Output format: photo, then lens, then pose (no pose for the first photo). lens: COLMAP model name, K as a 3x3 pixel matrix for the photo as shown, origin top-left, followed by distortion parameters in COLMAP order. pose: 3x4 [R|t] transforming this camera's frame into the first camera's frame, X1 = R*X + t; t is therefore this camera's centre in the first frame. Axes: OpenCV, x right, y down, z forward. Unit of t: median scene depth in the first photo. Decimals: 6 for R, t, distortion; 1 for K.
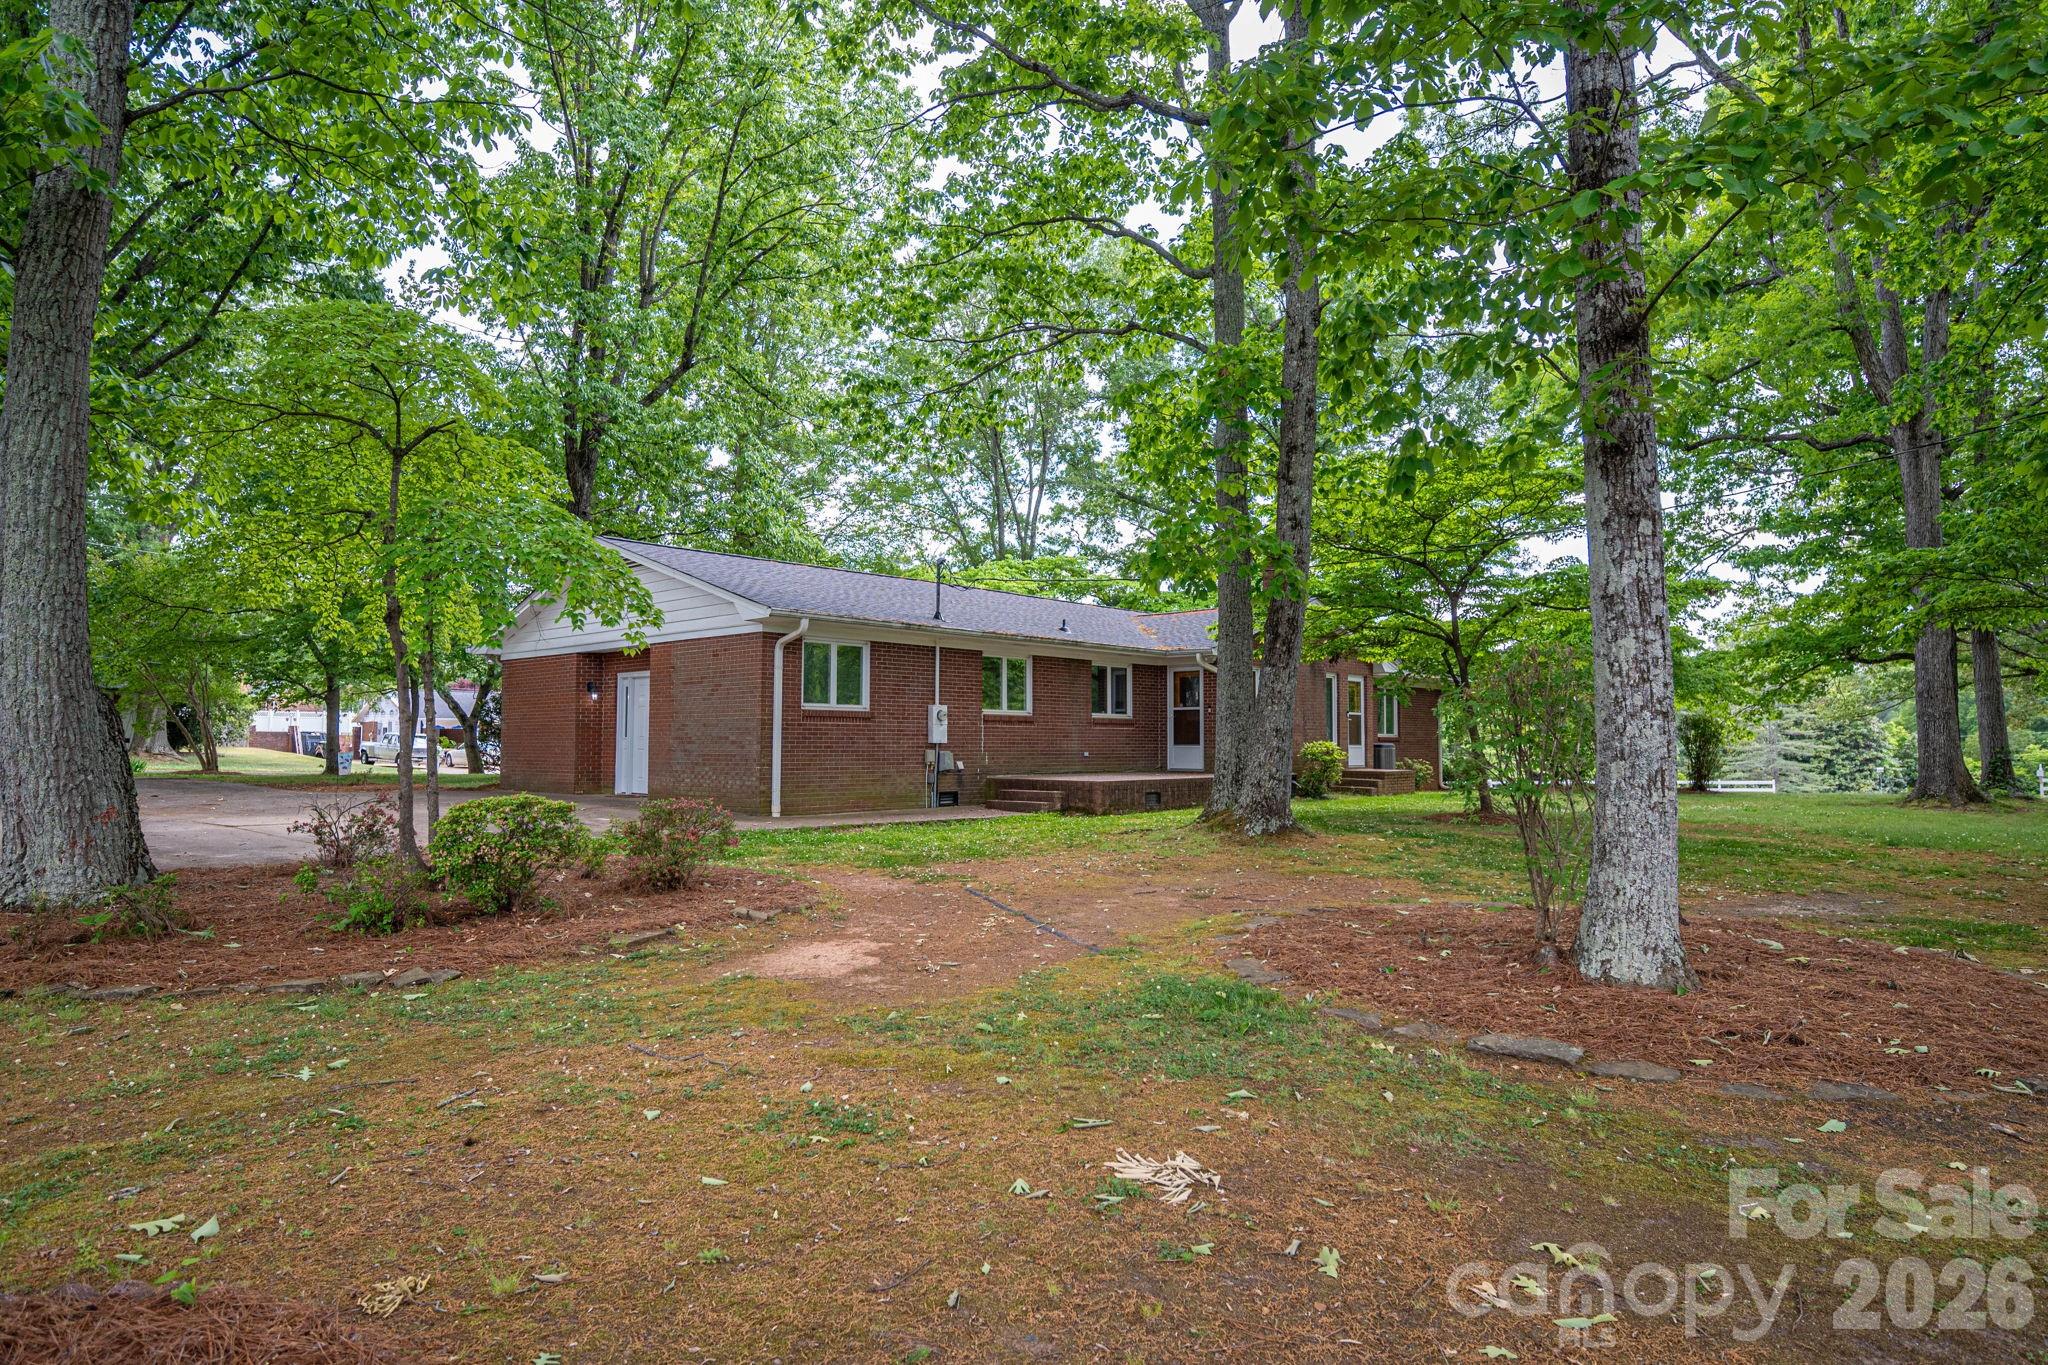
lens RADIAL K [[1036.8, 0, 1024.0], [0, 1036.8, 714.0], [0, 0, 1]] dist [-0.001610, 0.000322]
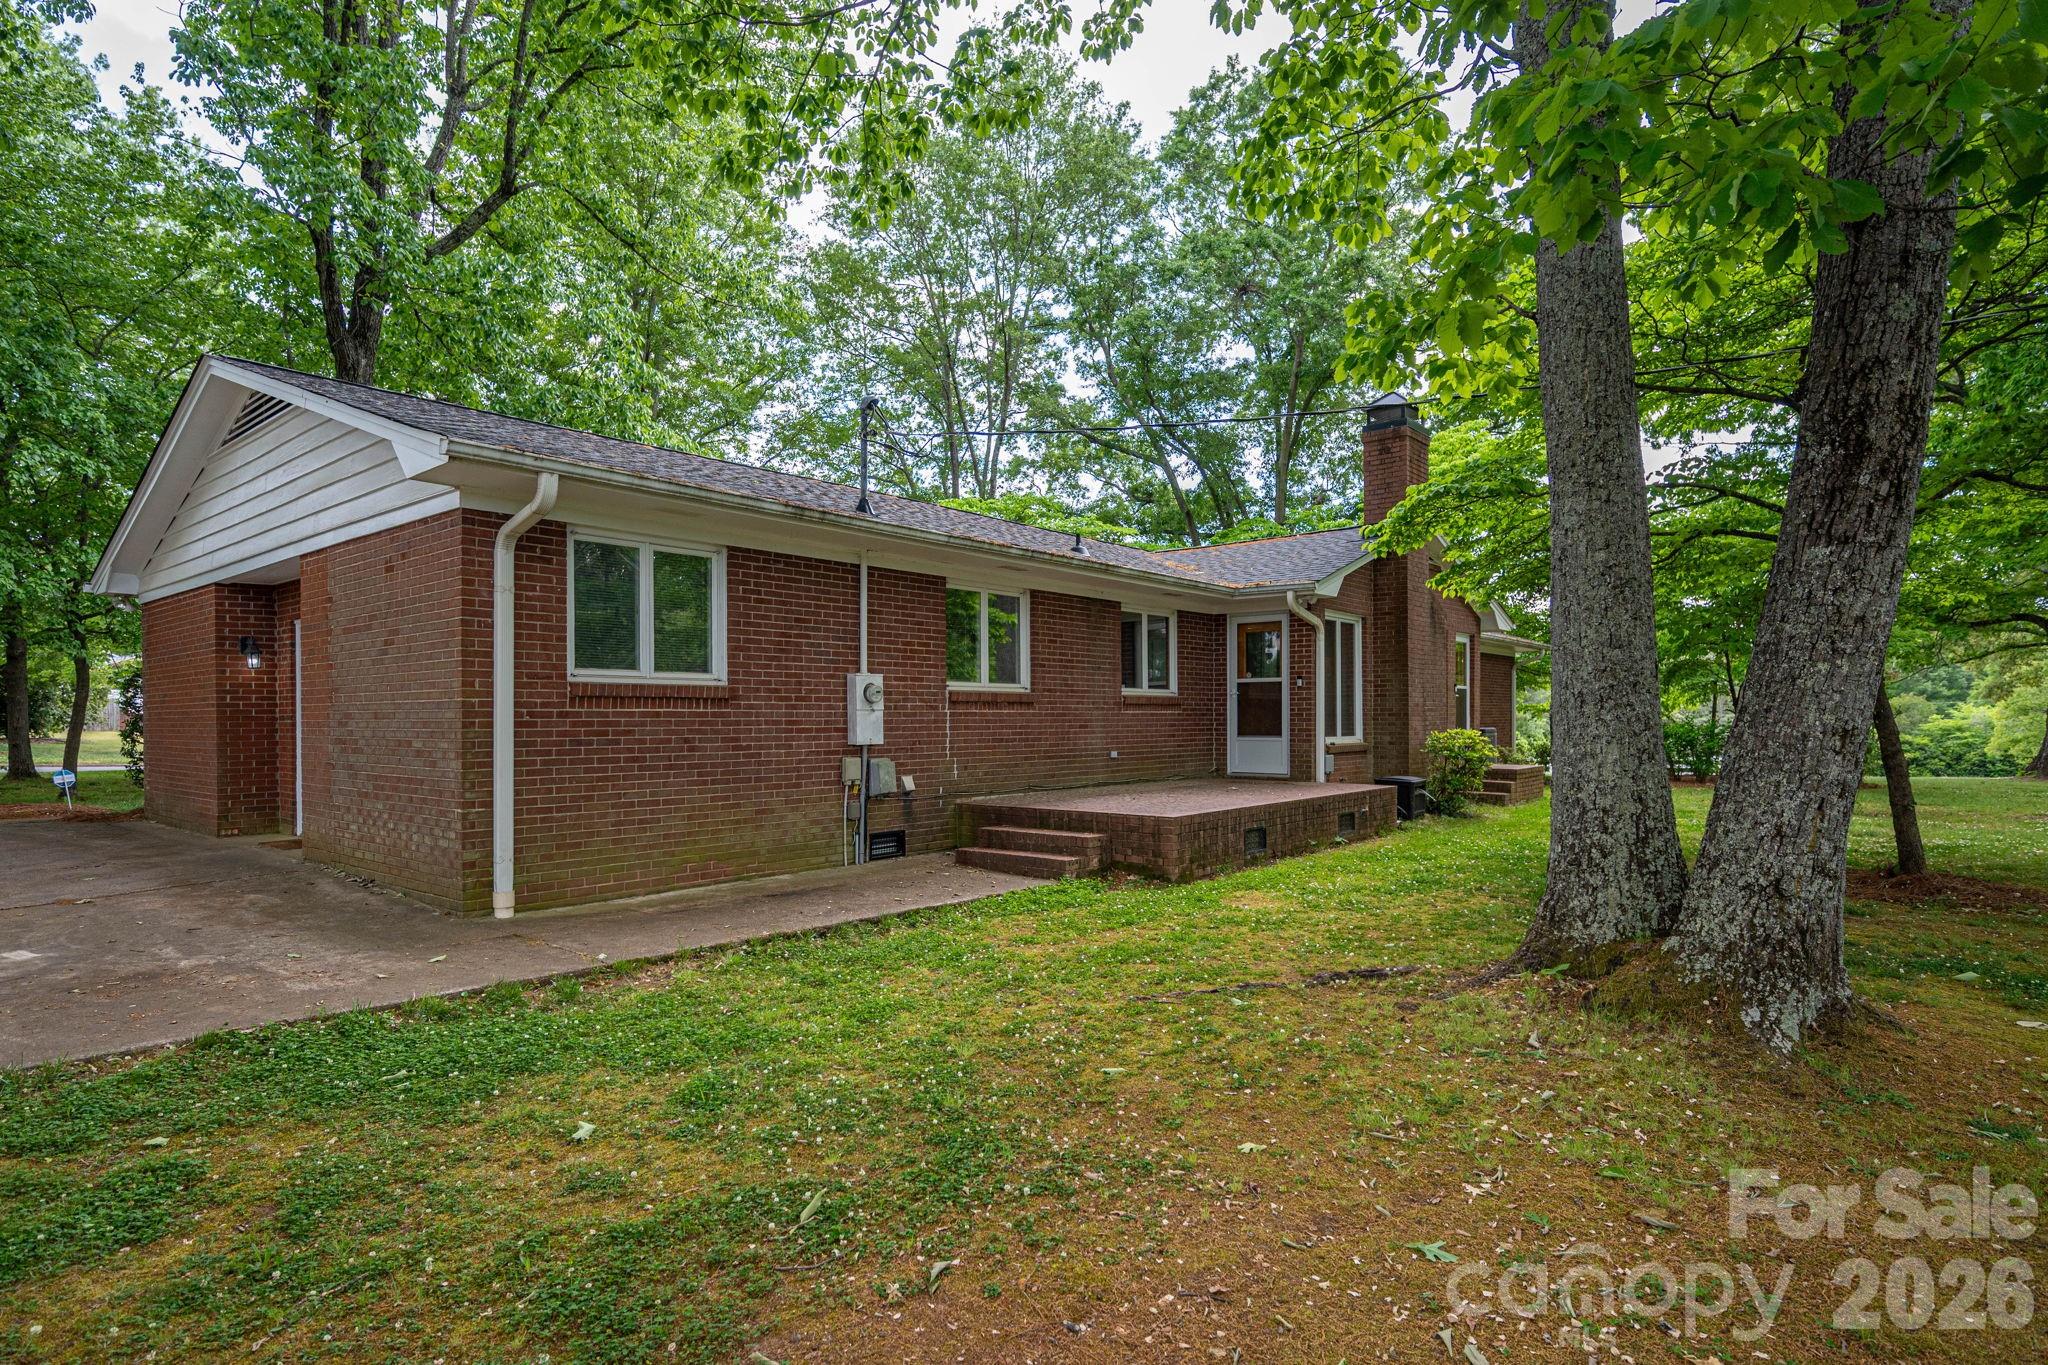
lens RADIAL K [[1029.7, 0, 1024.0], [0, 1029.7, 682.5], [0, 0, 1]] dist [0.043673, 0.000105]
pose [[0.998749, -0.005355, 0.049716, -0.022594], [0.005708, 0.999959, -0.006975, 0.000006], [-0.049677, 0.007250, 0.998739, 0.374907]]
